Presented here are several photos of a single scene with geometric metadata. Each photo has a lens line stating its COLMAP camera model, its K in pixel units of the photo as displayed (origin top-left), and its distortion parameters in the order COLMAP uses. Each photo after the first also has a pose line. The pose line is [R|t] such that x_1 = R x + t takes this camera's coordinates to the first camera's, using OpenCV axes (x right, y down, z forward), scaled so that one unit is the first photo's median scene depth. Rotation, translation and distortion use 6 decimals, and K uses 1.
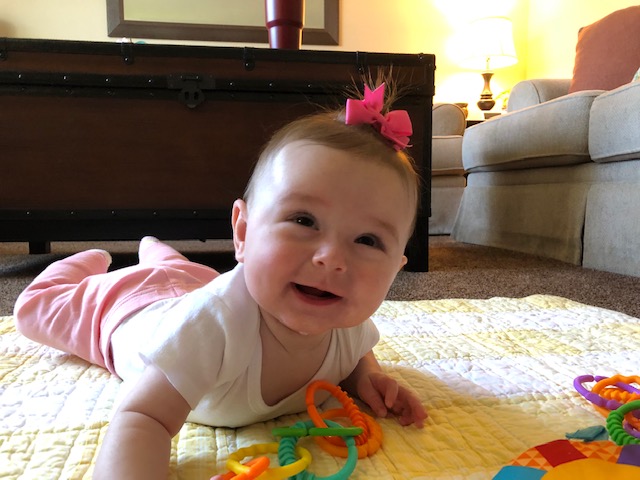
lens RADIAL K [[522.8, 0, 320.0], [0, 522.8, 240.0], [0, 0, 1]] dist [0.003458, -0.010684]
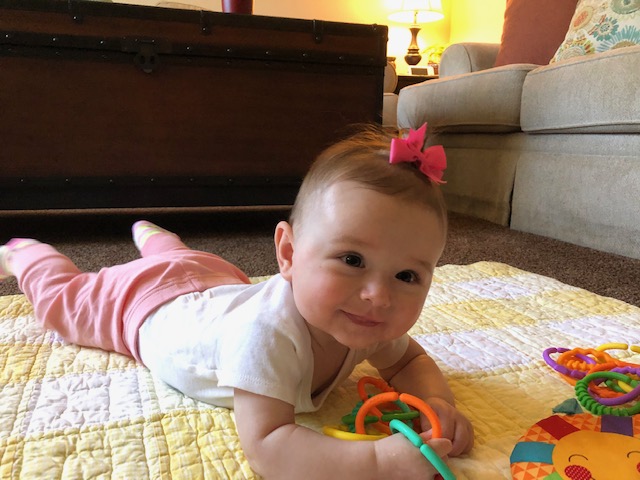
lens RADIAL K [[519.9, 0, 320.0], [0, 519.9, 240.0], [0, 0, 1]] dist [-0.012188, 0.001318]
pose [[0.988299, -0.011560, 0.152092, -0.152416], [-0.004433, 0.994526, 0.104400, -0.086285], [-0.152466, -0.103852, 0.982837, -0.061515]]
